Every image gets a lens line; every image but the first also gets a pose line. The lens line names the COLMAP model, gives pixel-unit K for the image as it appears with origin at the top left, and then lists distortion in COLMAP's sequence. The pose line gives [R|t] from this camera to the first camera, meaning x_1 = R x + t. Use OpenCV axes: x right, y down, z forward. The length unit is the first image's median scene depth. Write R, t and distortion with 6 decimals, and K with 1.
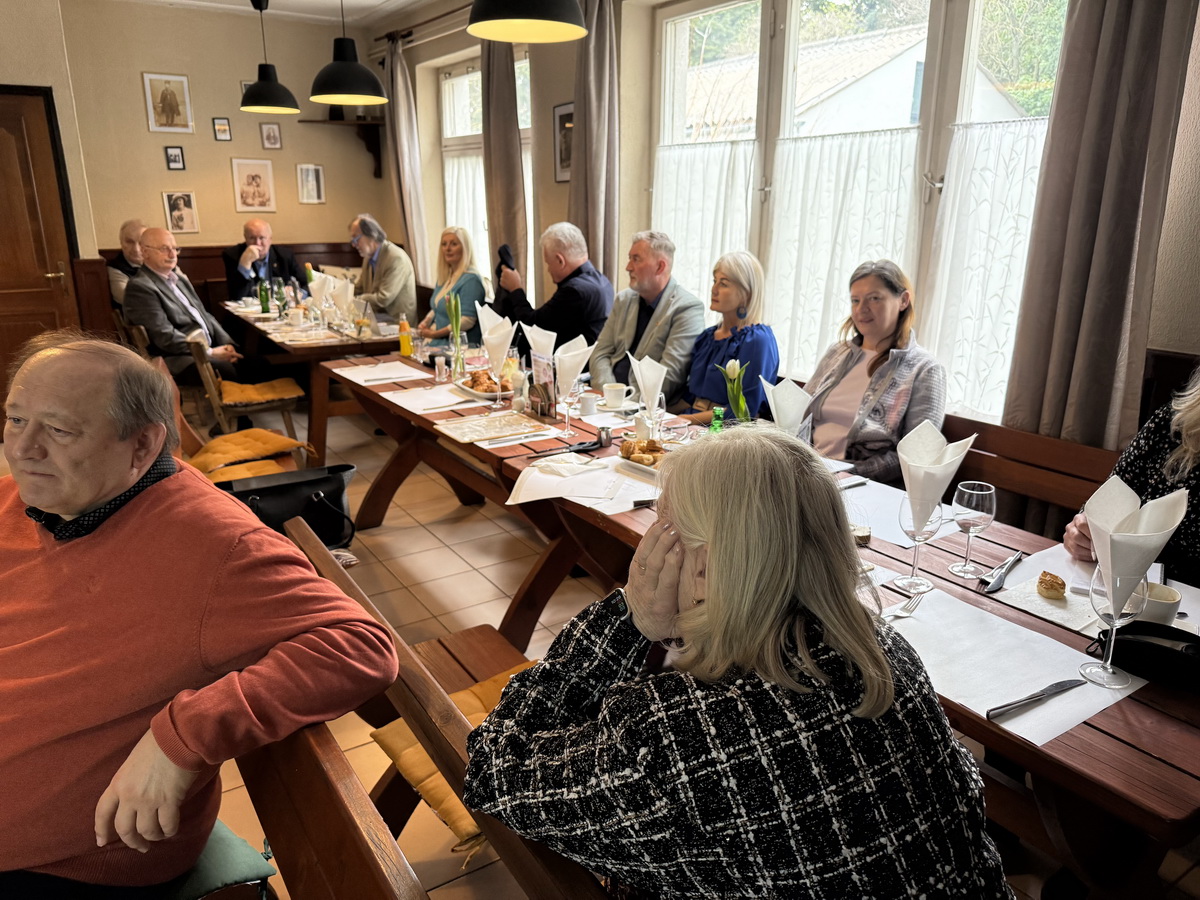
lens RADIAL K [[865.5, 0, 582.9], [0, 865.5, 452.0], [0, 0, 1]] dist [0.002255, -0.001508]
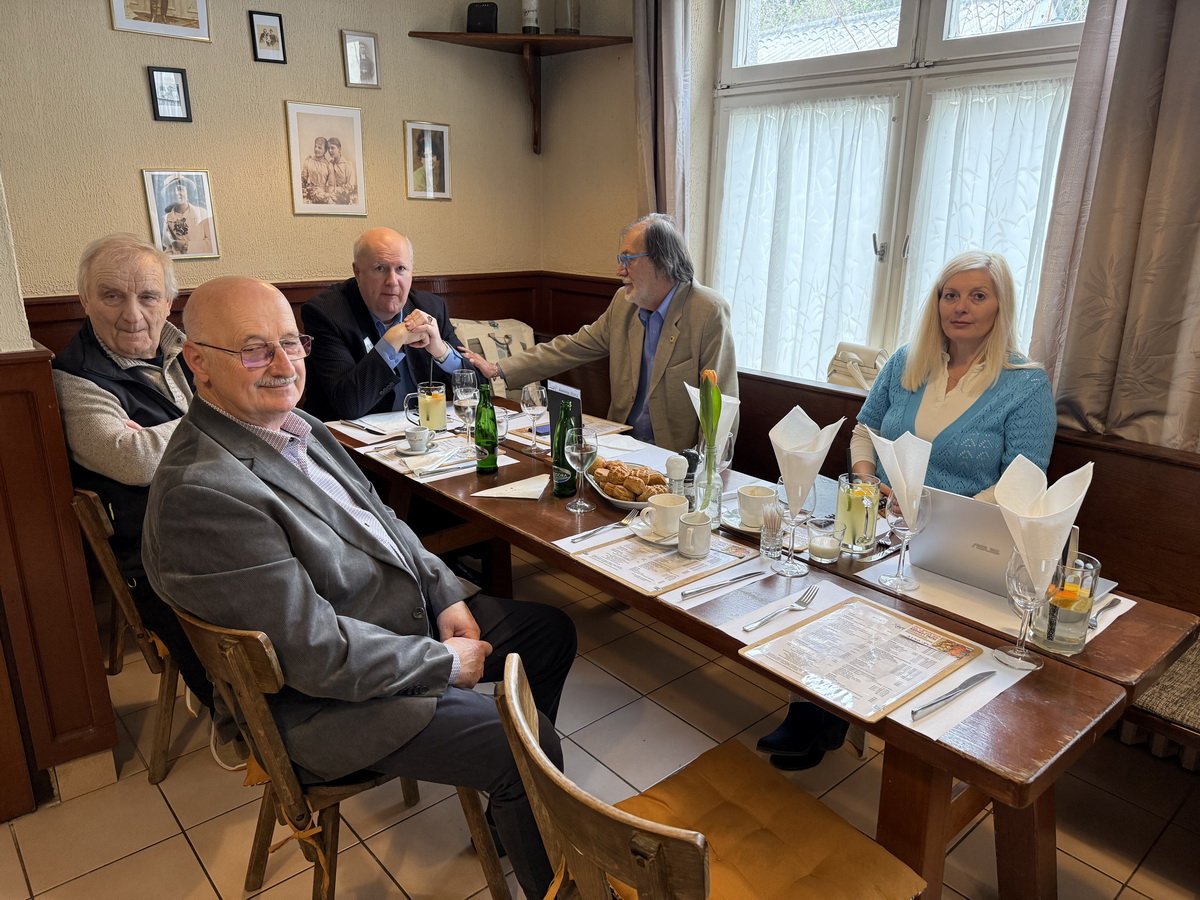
lens RADIAL K [[835.3, 0, 577.8], [0, 835.3, 452.3], [0, 0, 1]] dist [0.057533, -0.071467]
pose [[0.991710, -0.030302, 0.124870, -0.741311], [0.029994, 0.999541, 0.004347, -0.342067], [-0.124944, -0.000566, 0.992164, 1.238509]]
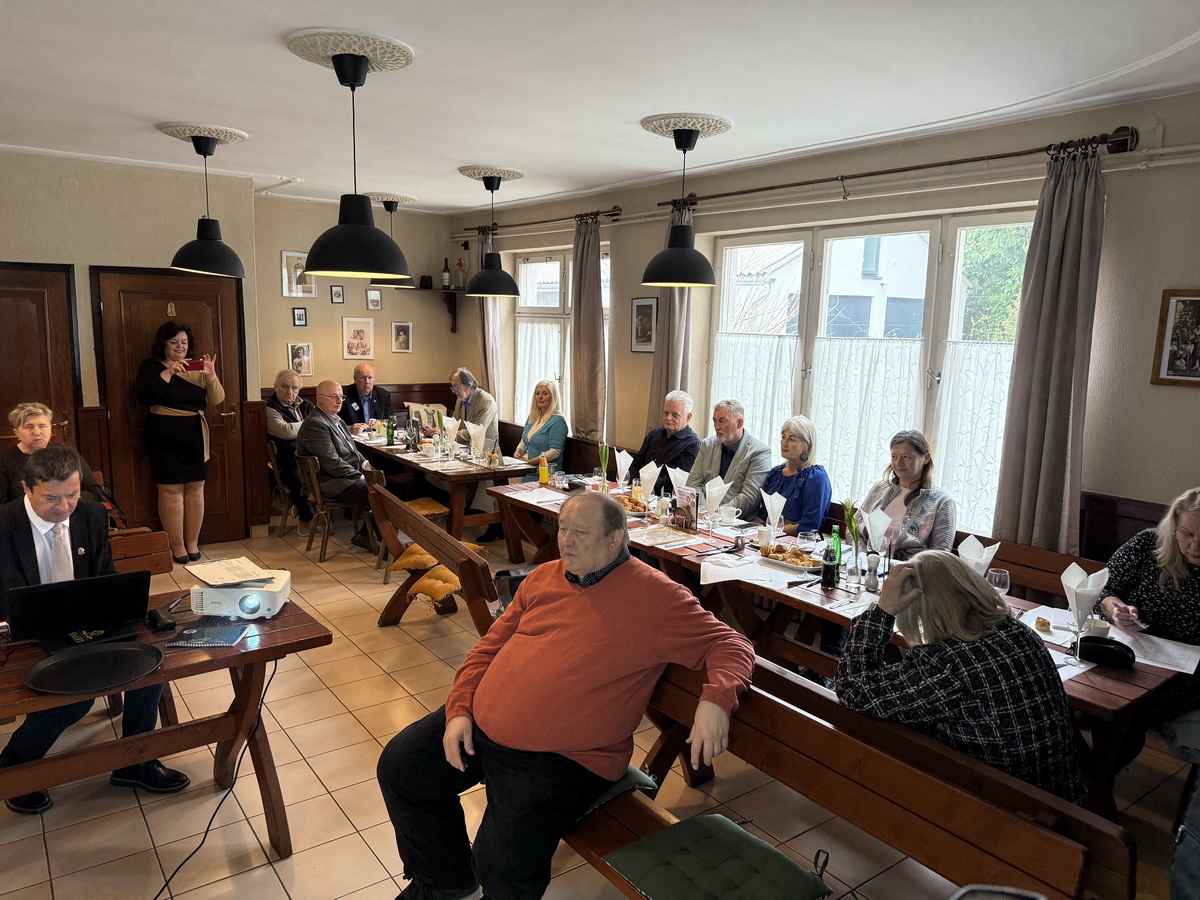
lens RADIAL K [[835.3, 0, 577.8], [0, 835.3, 452.3], [0, 0, 1]] dist [0.057533, -0.071467]
pose [[0.998966, 0.012147, 0.043807, -0.288233], [-0.006314, 0.991377, -0.130892, 0.016822], [-0.045019, 0.130480, 0.990428, -0.426810]]
